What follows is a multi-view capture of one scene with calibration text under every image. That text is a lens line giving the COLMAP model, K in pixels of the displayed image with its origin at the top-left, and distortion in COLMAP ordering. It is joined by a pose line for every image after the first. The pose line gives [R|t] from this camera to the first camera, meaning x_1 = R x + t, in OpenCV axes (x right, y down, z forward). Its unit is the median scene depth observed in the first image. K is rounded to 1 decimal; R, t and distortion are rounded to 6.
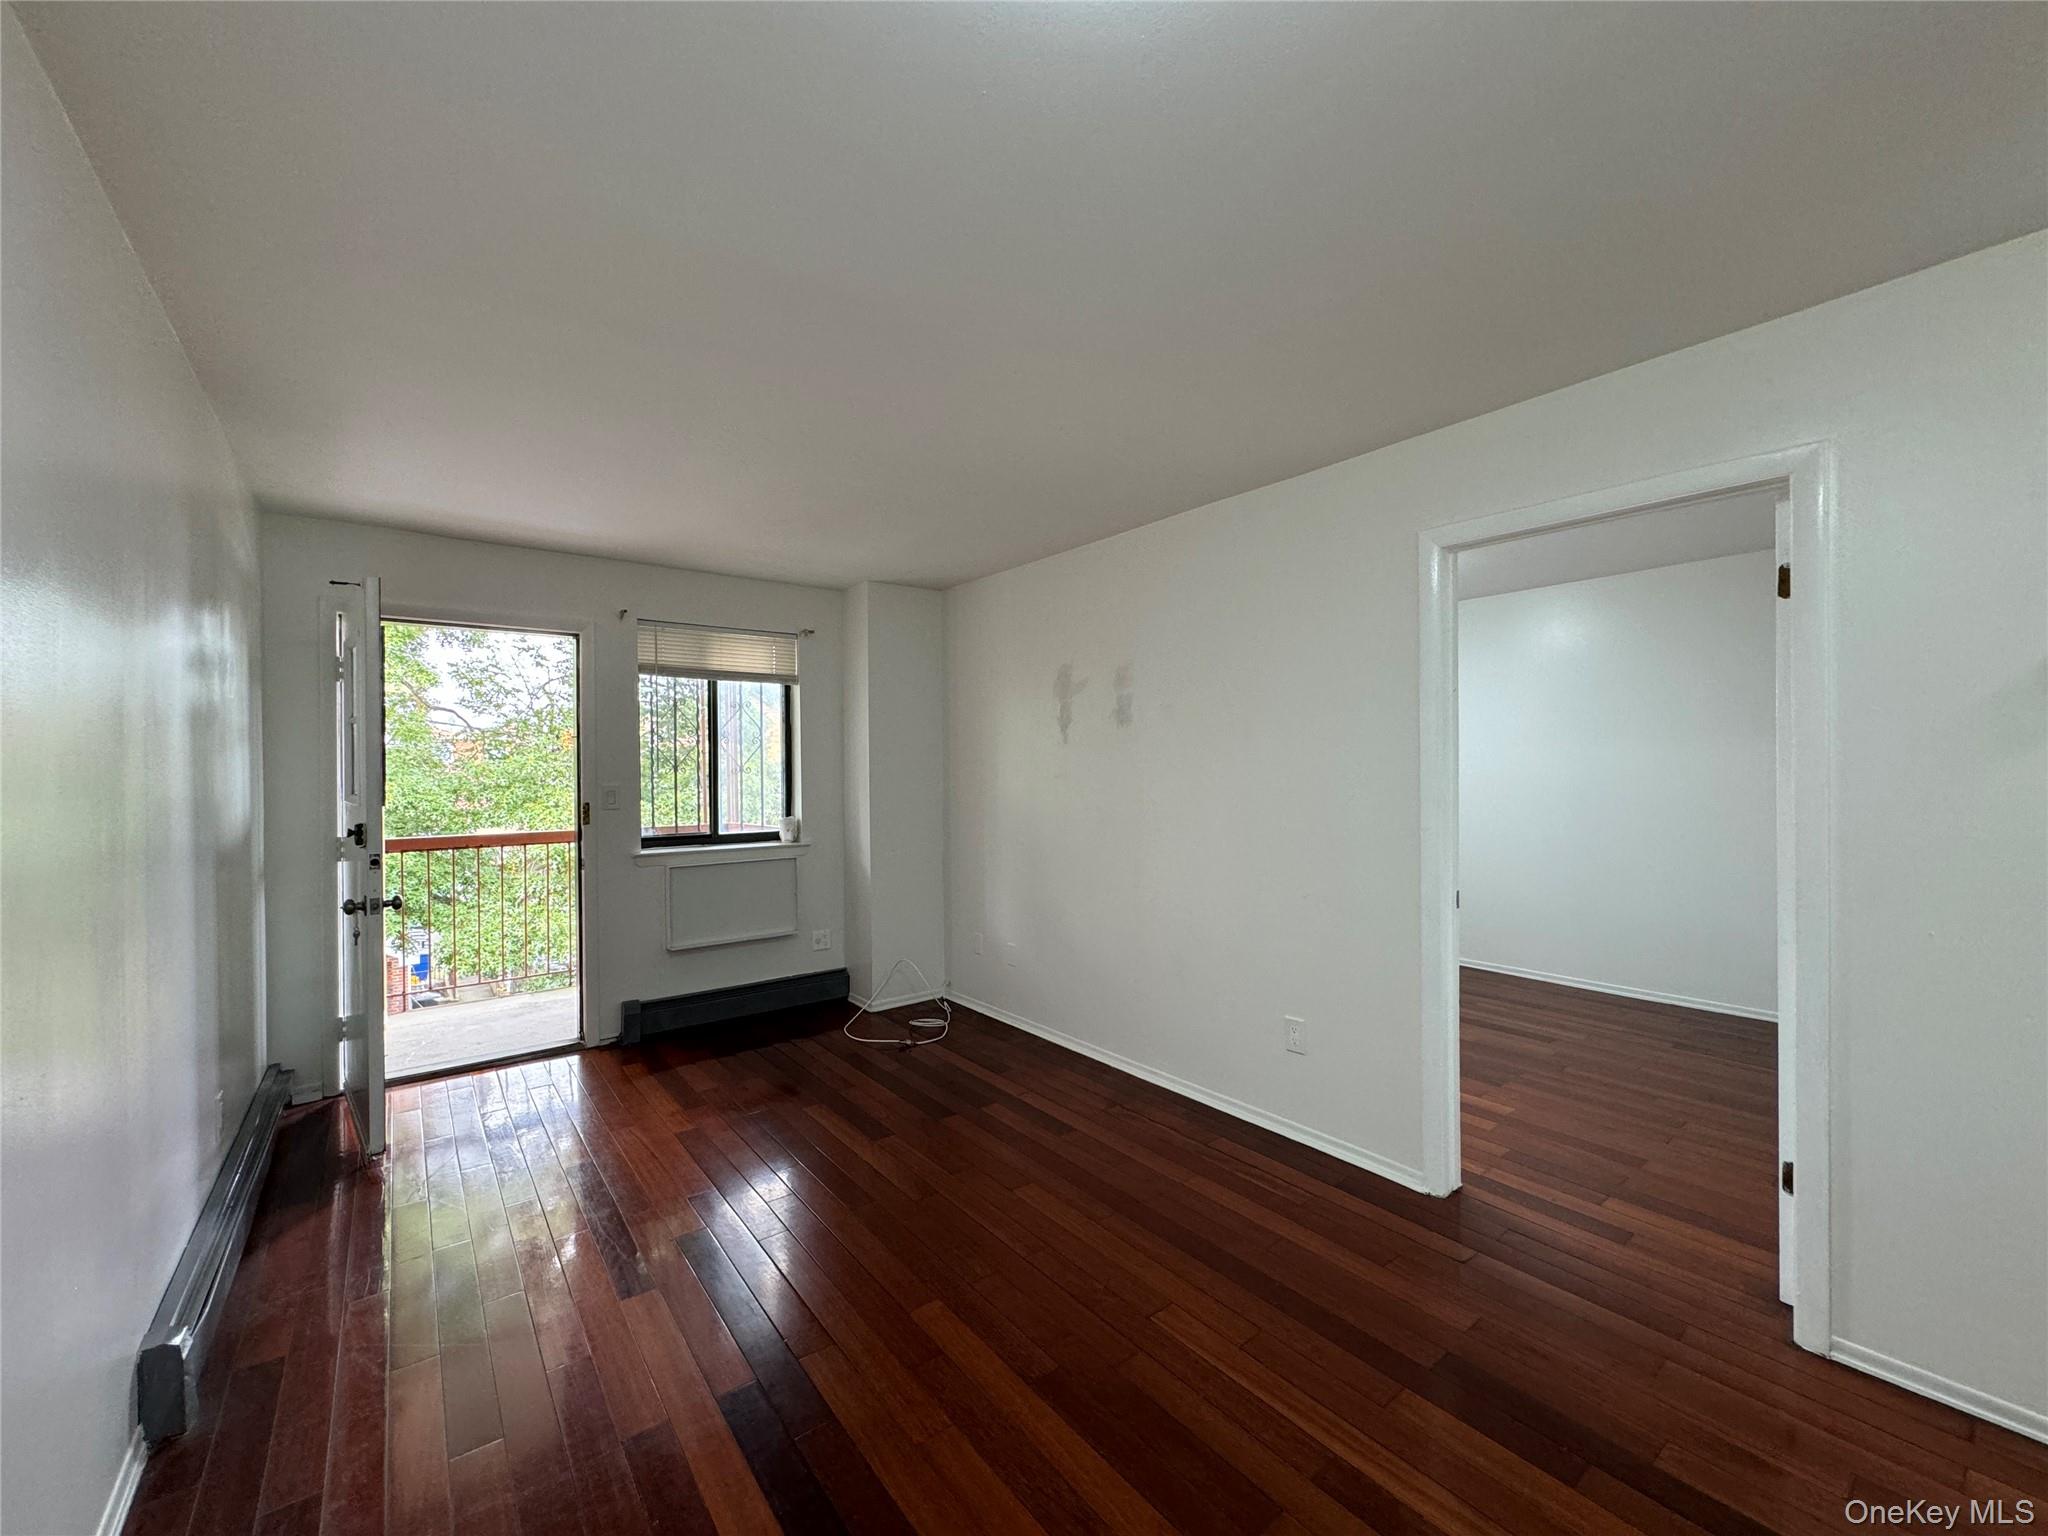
lens RADIAL K [[814.1, 0, 1029.8], [0, 814.1, 770.3], [0, 0, 1]] dist [-0.000905, -0.000208]
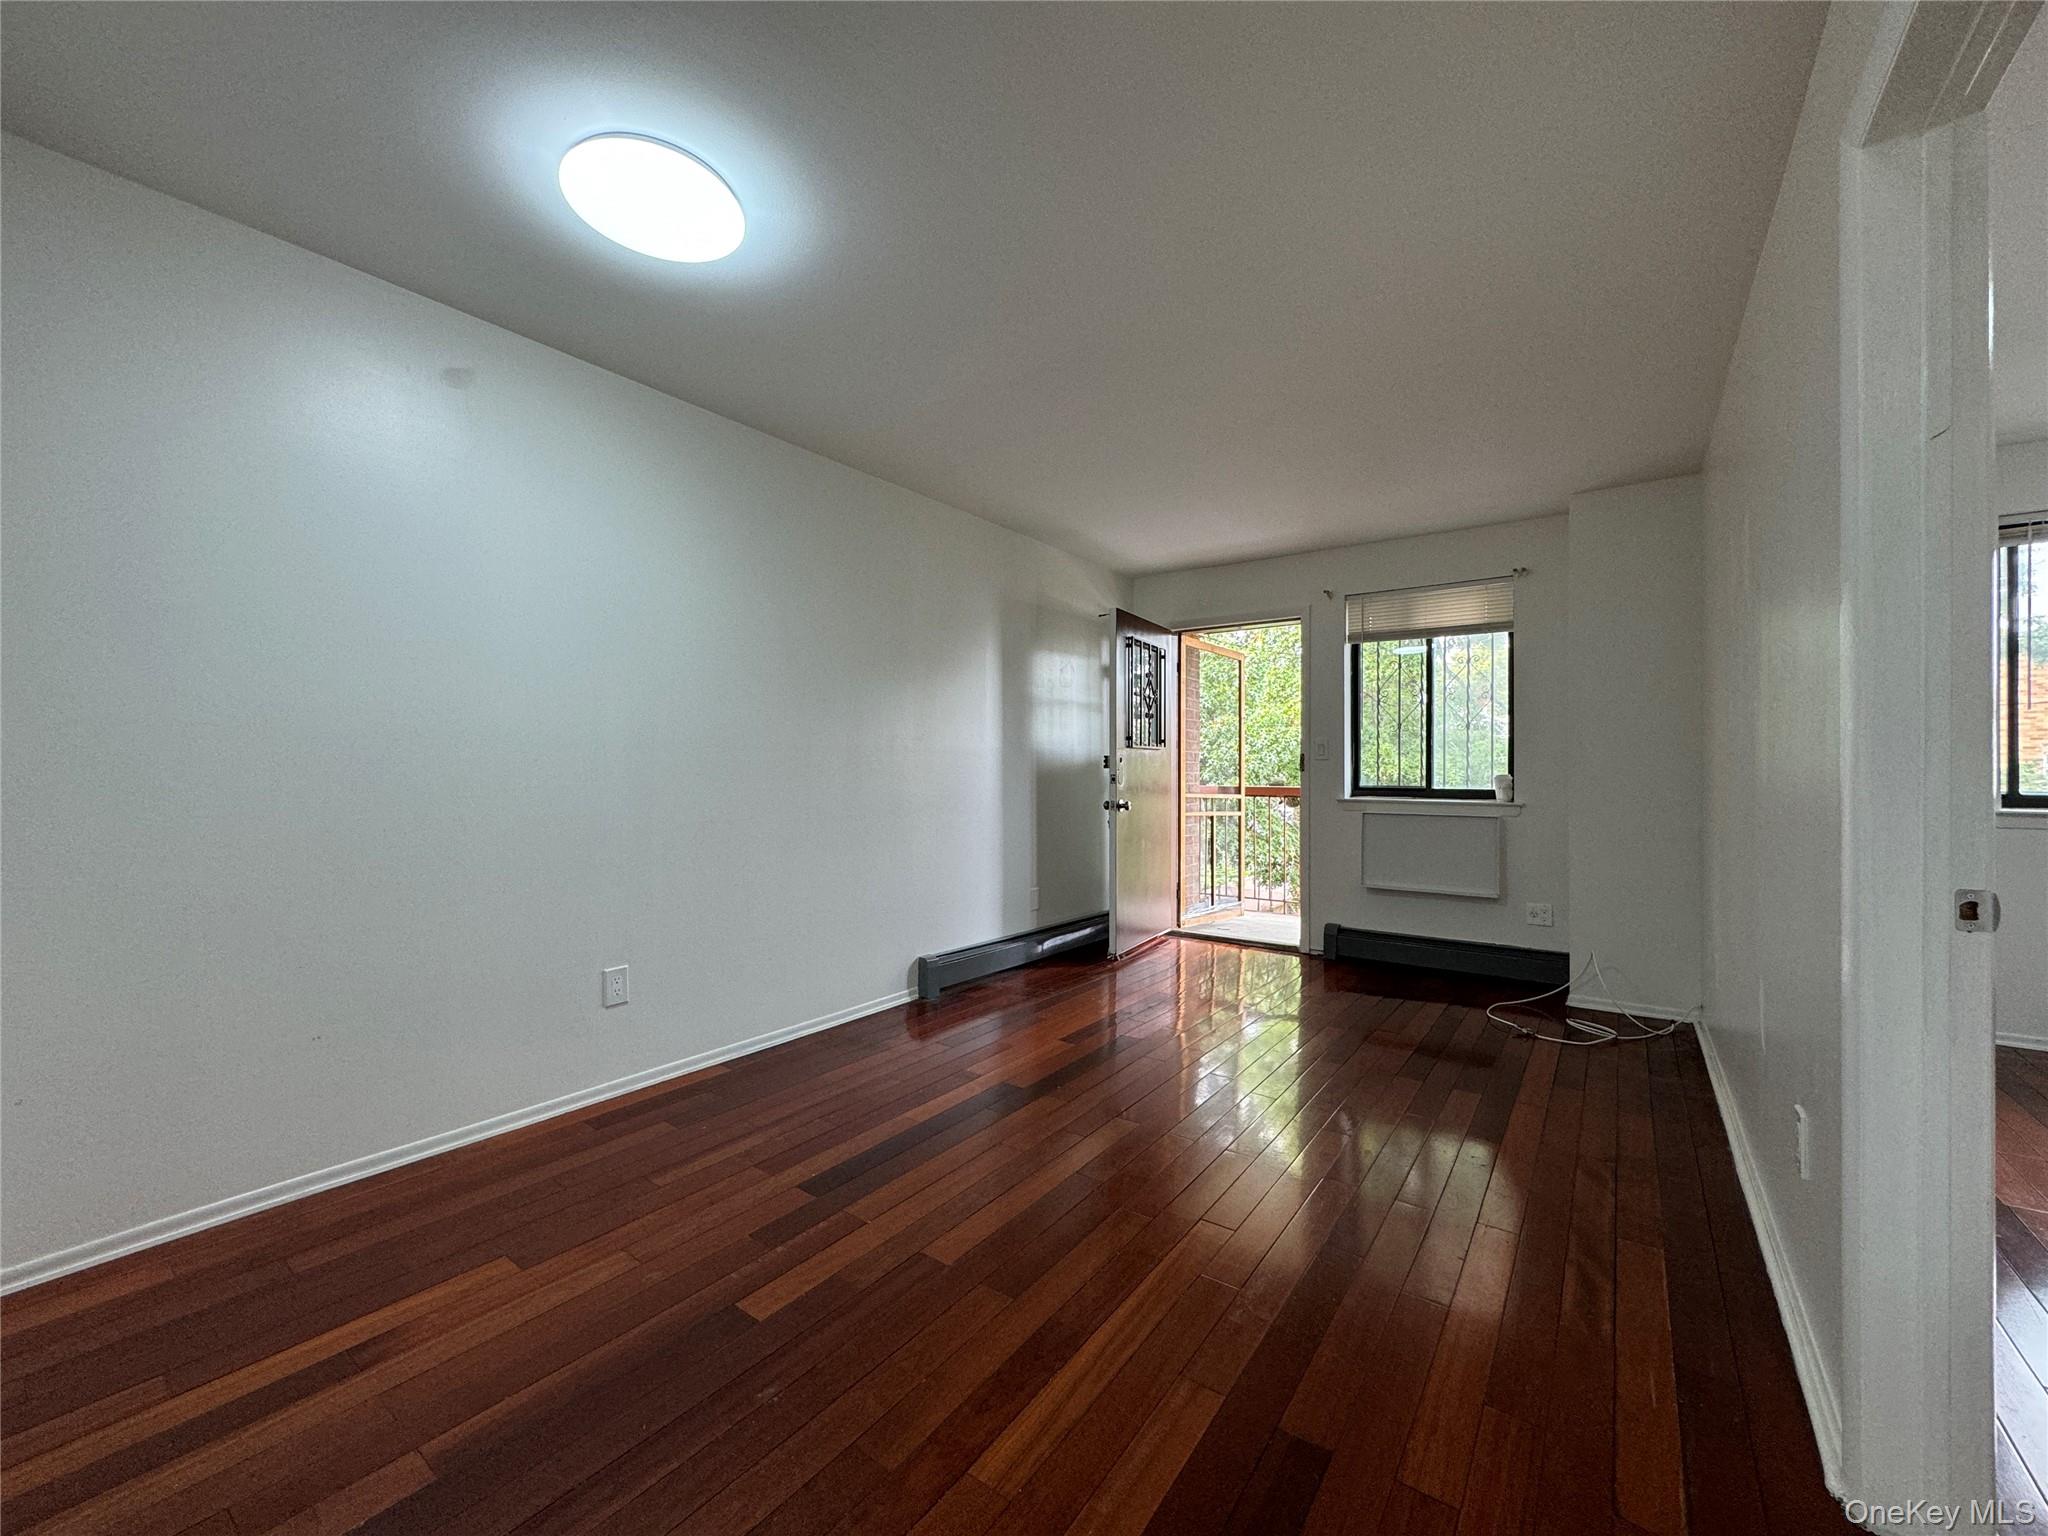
lens RADIAL K [[814.1, 0, 1023.1], [0, 814.1, 767.4], [0, 0, 1]] dist [-0.000905, -0.000208]
pose [[0.262738, 0.004899, -0.964855, 0.487675], [-0.007594, 0.999967, 0.003010, 0.054762], [0.964837, 0.006537, 0.262766, 0.243987]]
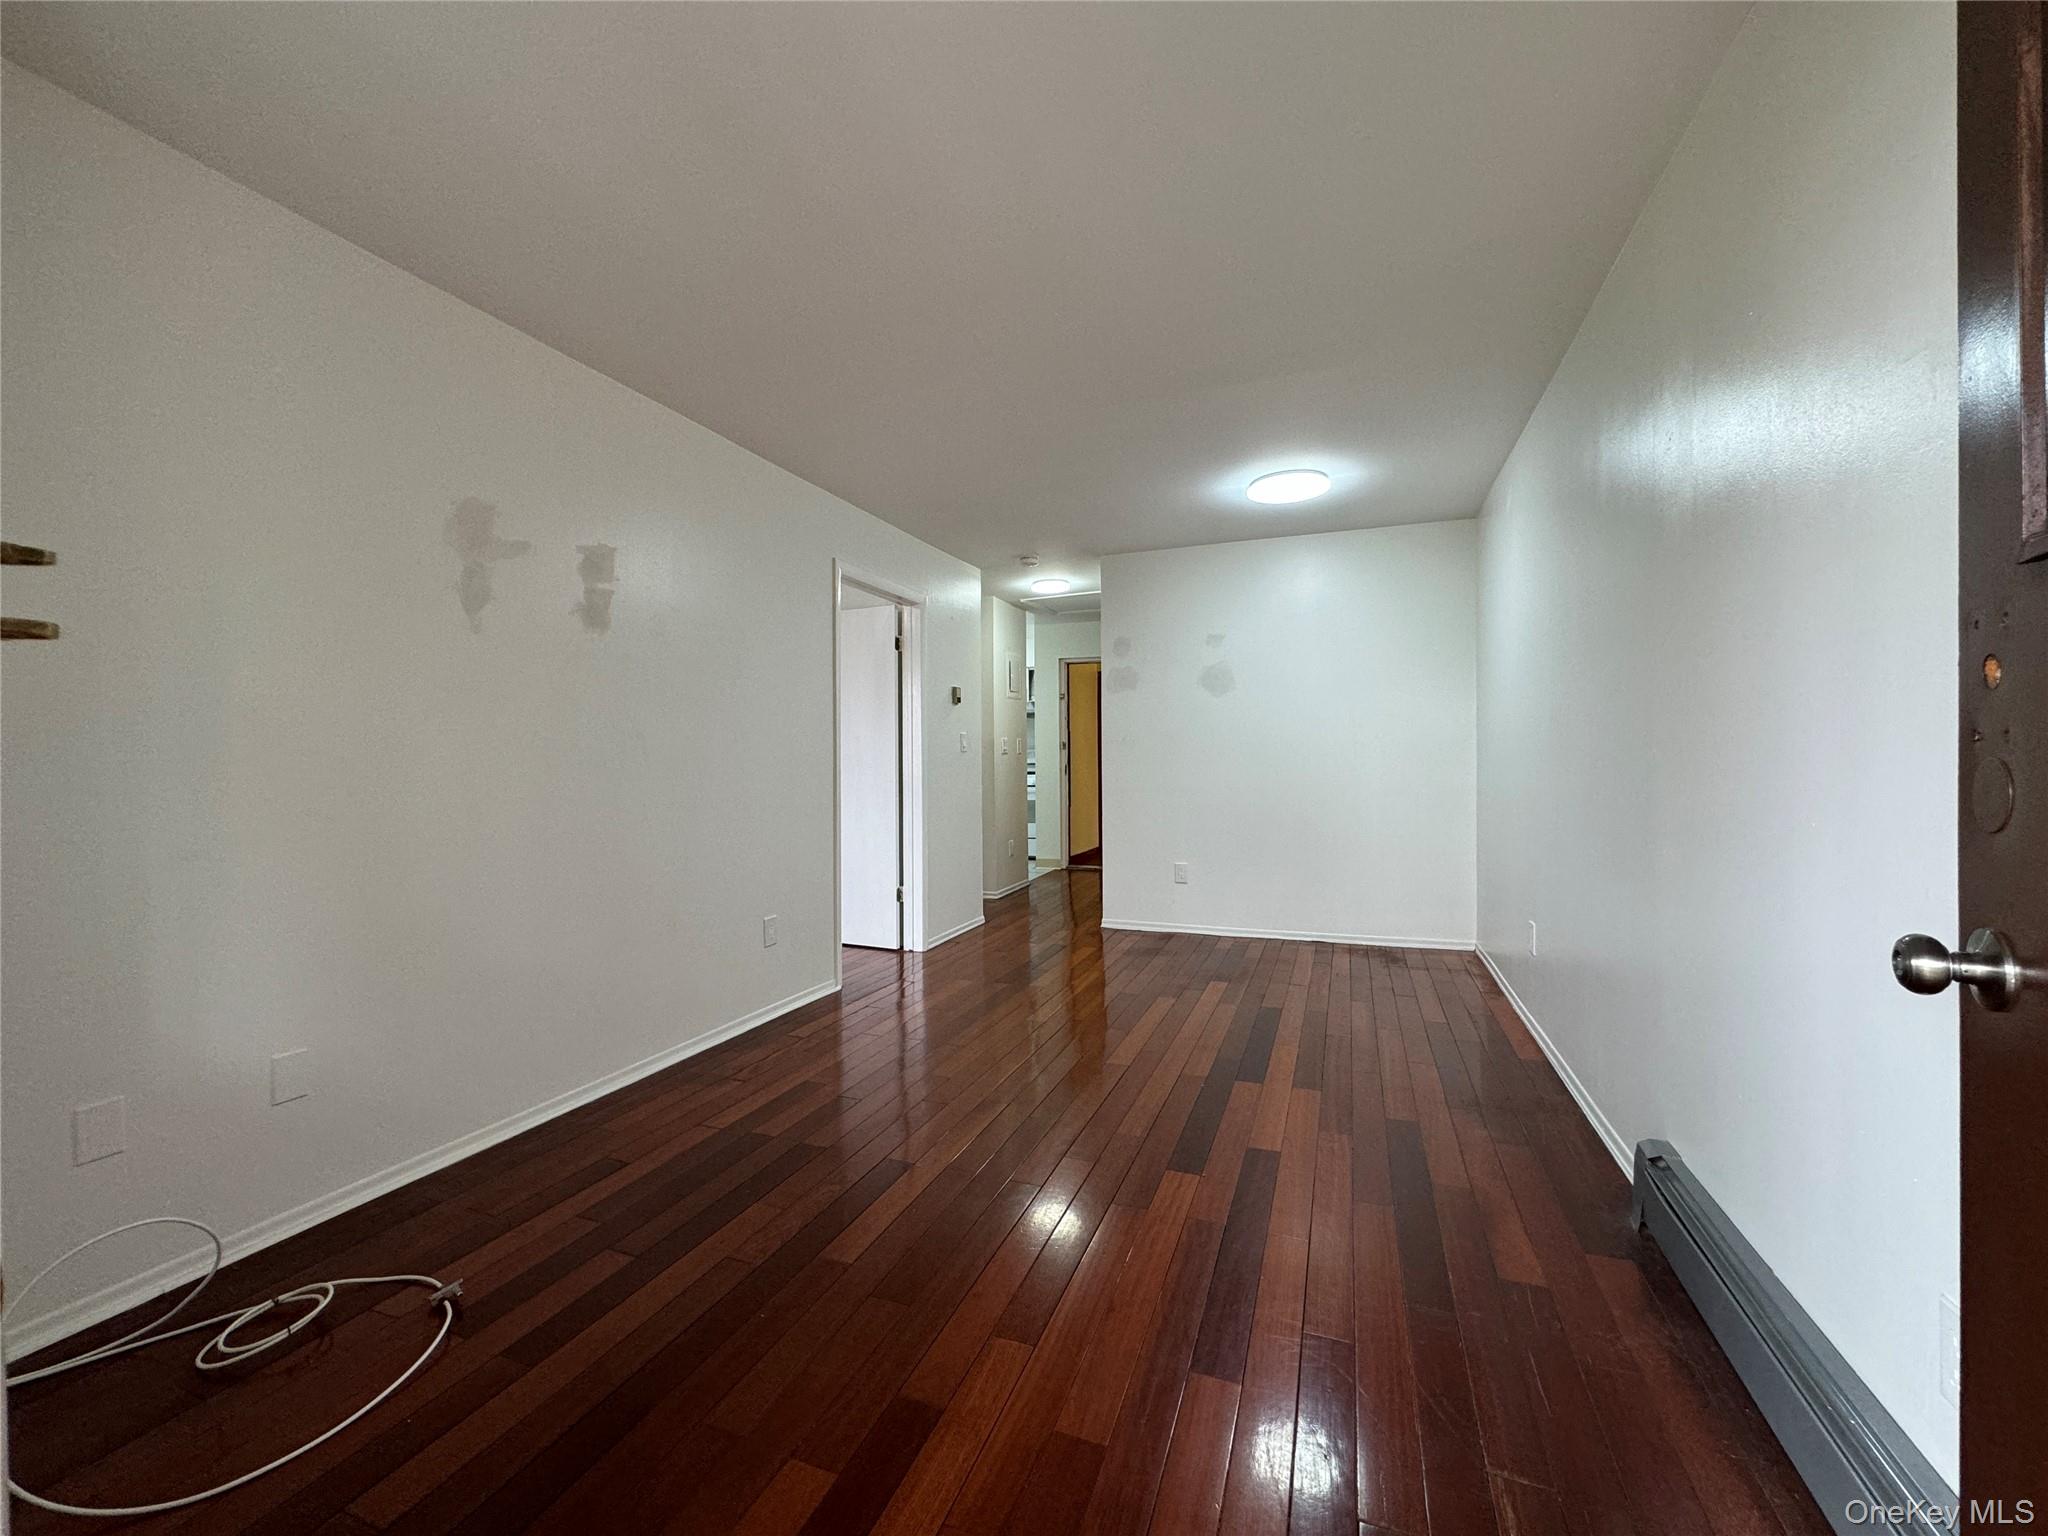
lens RADIAL K [[814.1, 0, 1028.8], [0, 814.1, 764.7], [0, 0, 1]] dist [-0.000905, -0.000208]
pose [[-0.511799, 0.004057, 0.859096, -0.655799], [0.003724, 0.999990, -0.002503, 0.063772], [-0.859097, 0.001918, -0.511809, 0.946343]]
